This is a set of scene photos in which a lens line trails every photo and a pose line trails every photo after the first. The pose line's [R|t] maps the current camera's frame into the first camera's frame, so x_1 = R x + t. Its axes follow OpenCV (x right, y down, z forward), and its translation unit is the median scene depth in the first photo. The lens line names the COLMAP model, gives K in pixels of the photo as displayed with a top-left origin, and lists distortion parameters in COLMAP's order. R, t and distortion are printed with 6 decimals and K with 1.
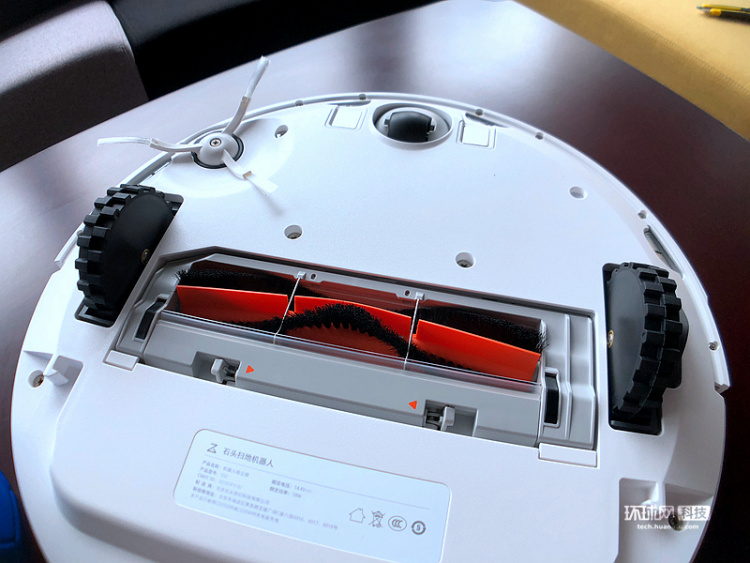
lens RADIAL K [[515.8, 0, 375.0], [0, 515.8, 281.5], [0, 0, 1]] dist [-0.193513, 0.043363]
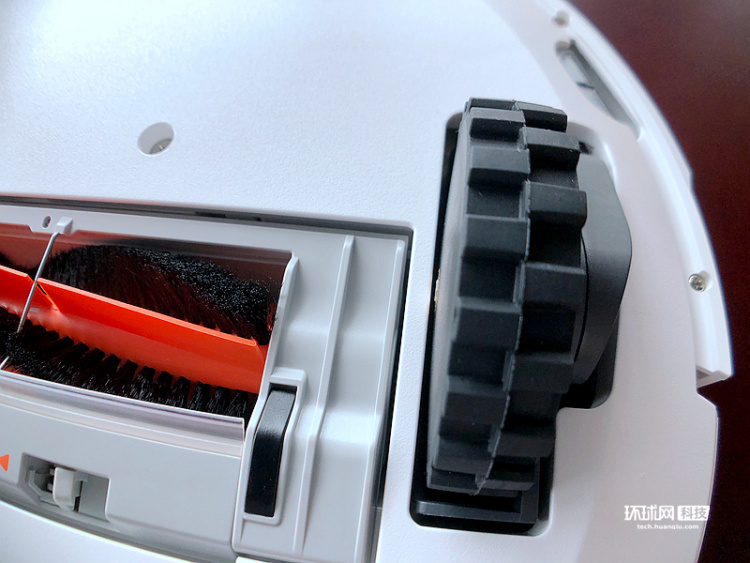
lens RADIAL K [[515.8, 0, 375.0], [0, 515.8, 281.5], [0, 0, 1]] dist [-0.193513, 0.043363]
pose [[0.996099, -0.087546, -0.011066, 0.432397], [0.087861, 0.972294, 0.216623, 0.008664], [-0.008205, -0.216750, 0.976193, 0.577352]]
